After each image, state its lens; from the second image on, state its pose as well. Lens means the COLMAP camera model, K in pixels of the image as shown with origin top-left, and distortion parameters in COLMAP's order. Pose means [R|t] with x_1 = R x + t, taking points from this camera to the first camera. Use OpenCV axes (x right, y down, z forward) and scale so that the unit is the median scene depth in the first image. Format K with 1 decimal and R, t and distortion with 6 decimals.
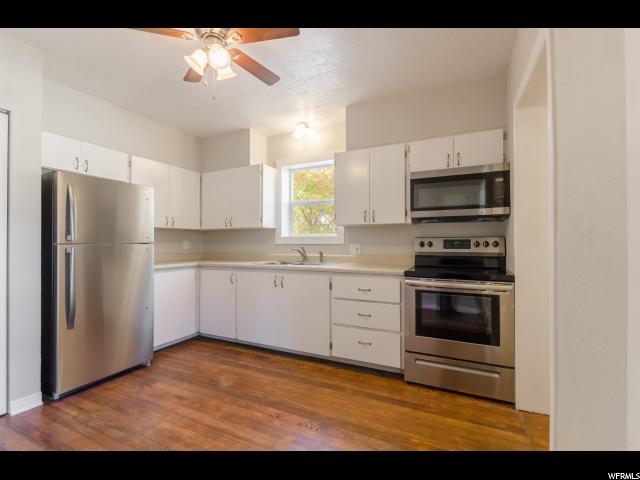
lens RADIAL K [[290.5, 0, 320.0], [0, 290.5, 240.0], [0, 0, 1]] dist [-0.000805, -0.000056]
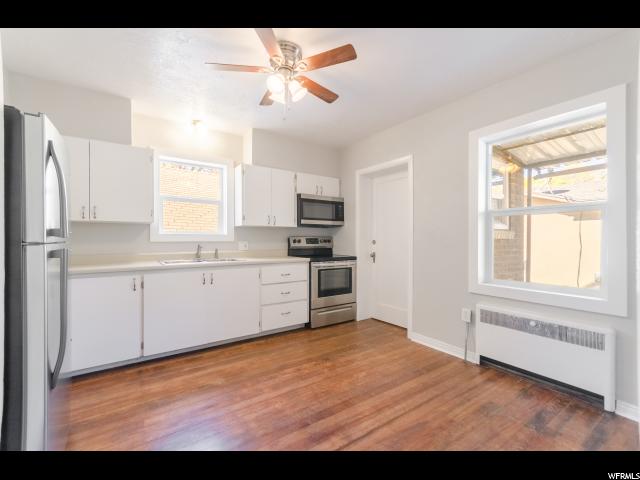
lens RADIAL K [[275.1, 0, 320.0], [0, 275.1, 240.0], [0, 0, 1]] dist [0.000910, 0.000097]
pose [[0.491070, 0.001861, 0.871118, -0.881998], [-0.008985, 0.999955, 0.002929, 0.002722], [-0.871074, -0.009266, 0.491064, 0.215588]]
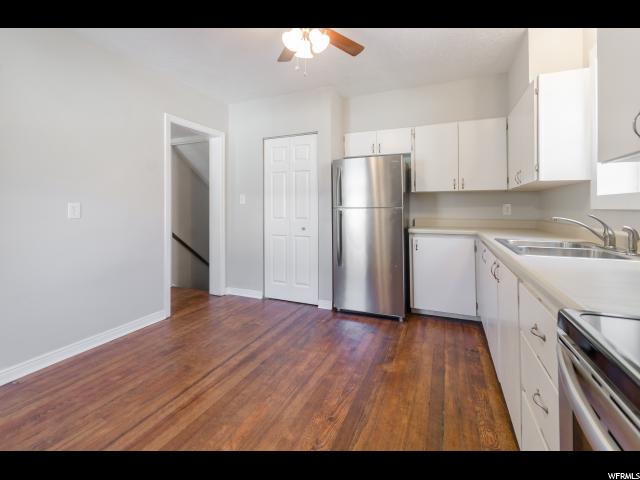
lens RADIAL K [[291.2, 0, 321.7], [0, 291.2, 206.1], [0, 0, 1]] dist [0.000764, 0.000107]
pose [[0.055431, -0.006194, -0.998443, 0.492961], [0.010353, 0.999931, -0.005628, 0.008928], [0.998409, -0.010025, 0.055492, 0.681327]]
